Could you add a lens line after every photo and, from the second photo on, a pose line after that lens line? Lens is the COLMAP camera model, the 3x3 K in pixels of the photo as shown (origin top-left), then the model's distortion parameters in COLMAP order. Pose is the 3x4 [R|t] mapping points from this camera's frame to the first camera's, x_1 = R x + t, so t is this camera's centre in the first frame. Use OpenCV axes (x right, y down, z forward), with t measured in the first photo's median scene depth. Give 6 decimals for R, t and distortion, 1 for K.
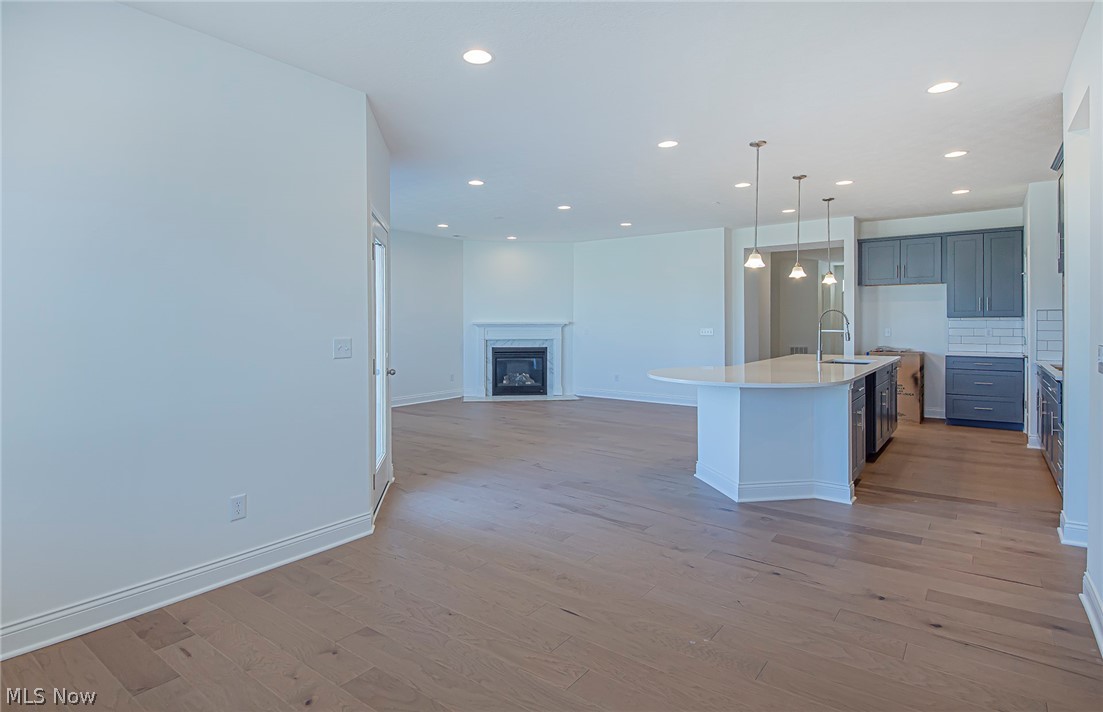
lens RADIAL K [[589.2, 0, 520.7], [0, 589.2, 328.0], [0, 0, 1]] dist [-0.015983, -0.000839]
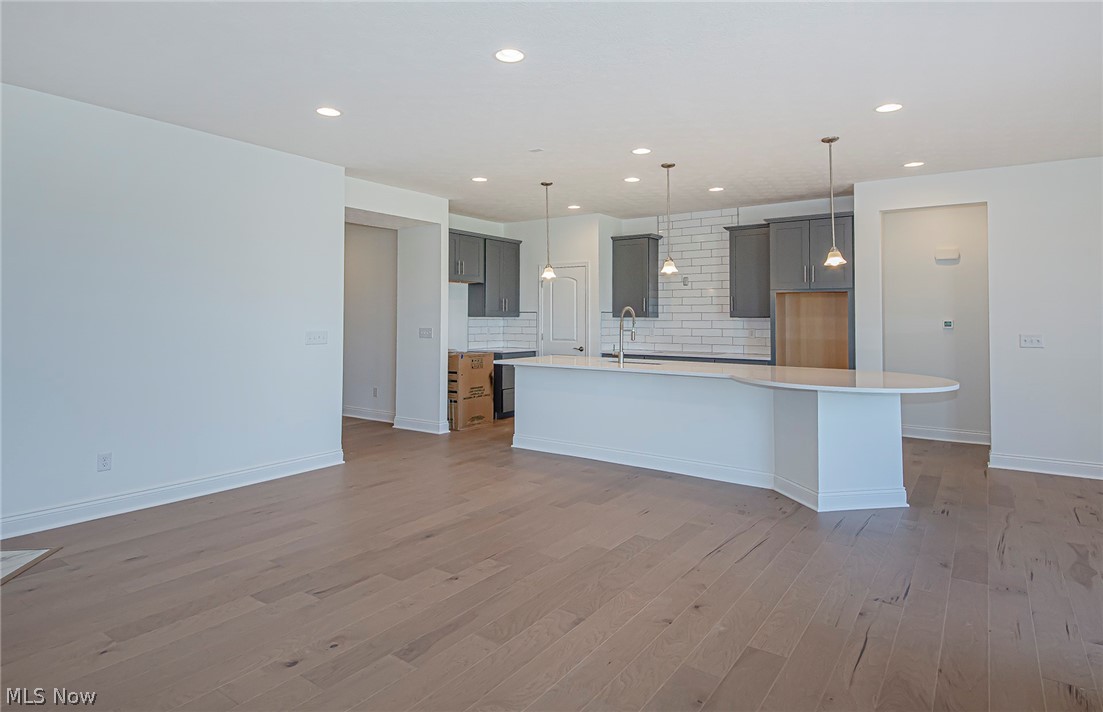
lens RADIAL K [[601.0, 0, 544.5], [0, 601.0, 305.7], [0, 0, 1]] dist [0.013767, -0.001279]
pose [[-0.051410, 0.023786, 0.998394, -0.301798], [0.009486, 0.999683, -0.023328, -0.010036], [-0.998633, 0.008272, -0.051619, 0.829577]]
